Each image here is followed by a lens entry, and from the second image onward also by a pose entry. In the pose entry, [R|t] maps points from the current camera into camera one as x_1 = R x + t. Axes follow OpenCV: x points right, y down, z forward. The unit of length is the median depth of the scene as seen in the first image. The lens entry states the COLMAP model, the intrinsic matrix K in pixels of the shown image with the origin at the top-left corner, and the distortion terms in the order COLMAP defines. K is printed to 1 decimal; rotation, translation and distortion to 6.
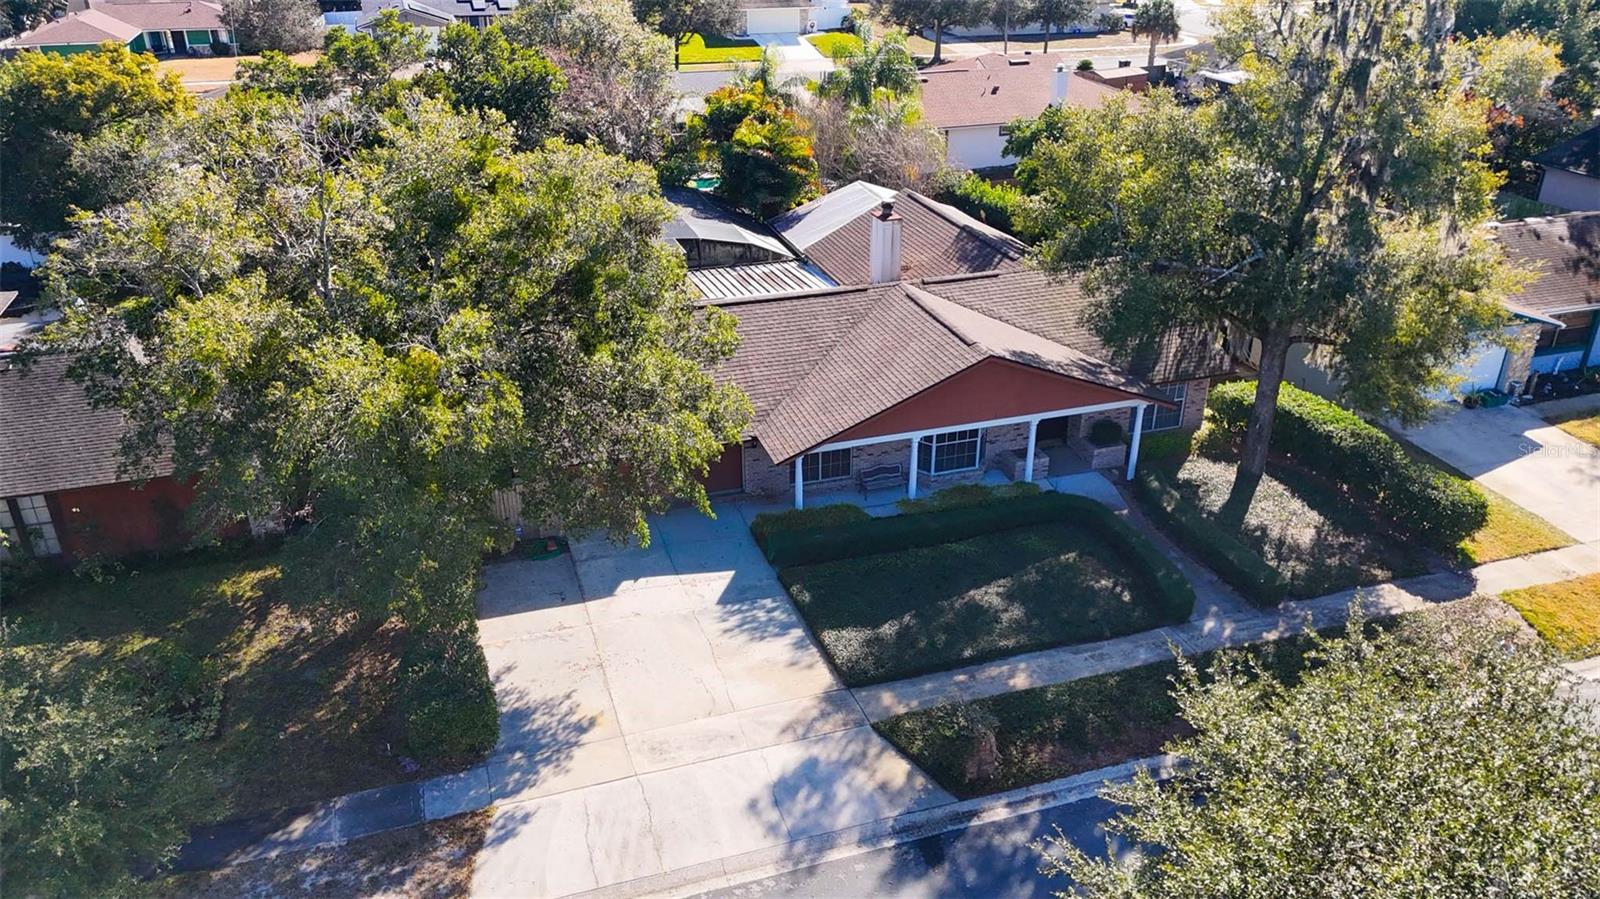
lens RADIAL K [[1173.8, 0, 796.2], [0, 1173.8, 450.9], [0, 0, 1]] dist [0.068789, -0.056466]
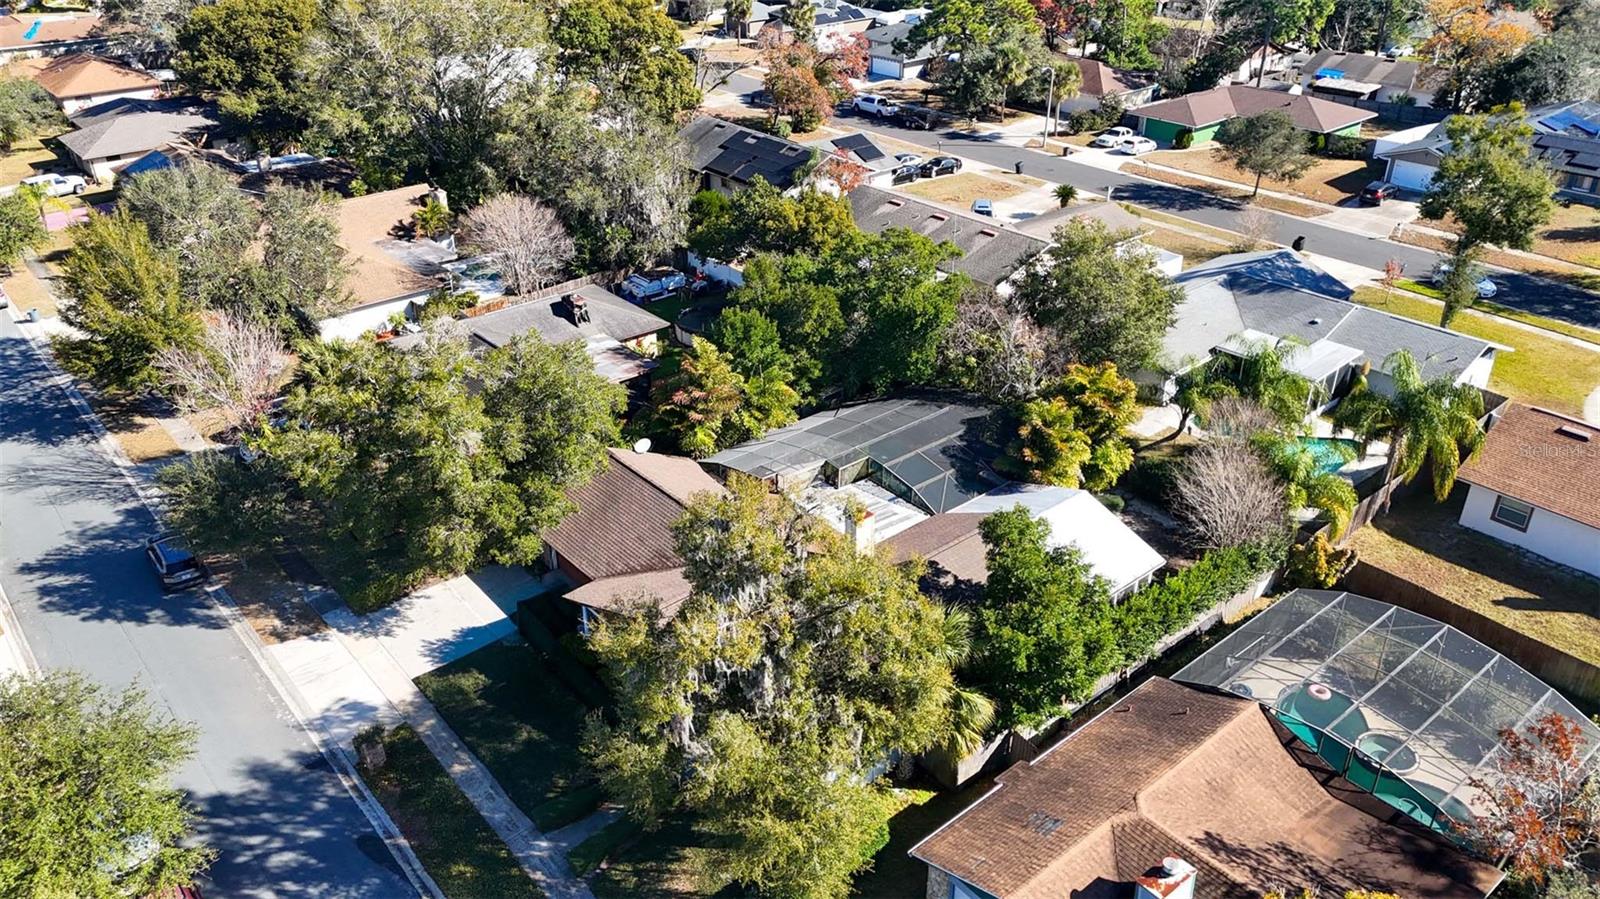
lens RADIAL K [[1173.8, 0, 796.2], [0, 1173.8, 450.9], [0, 0, 1]] dist [0.068789, -0.056466]
pose [[0.378506, 0.447618, -0.810167, 1.276078], [-0.408107, 0.866324, 0.287979, -0.732399], [0.830772, 0.221633, 0.510585, 0.358405]]
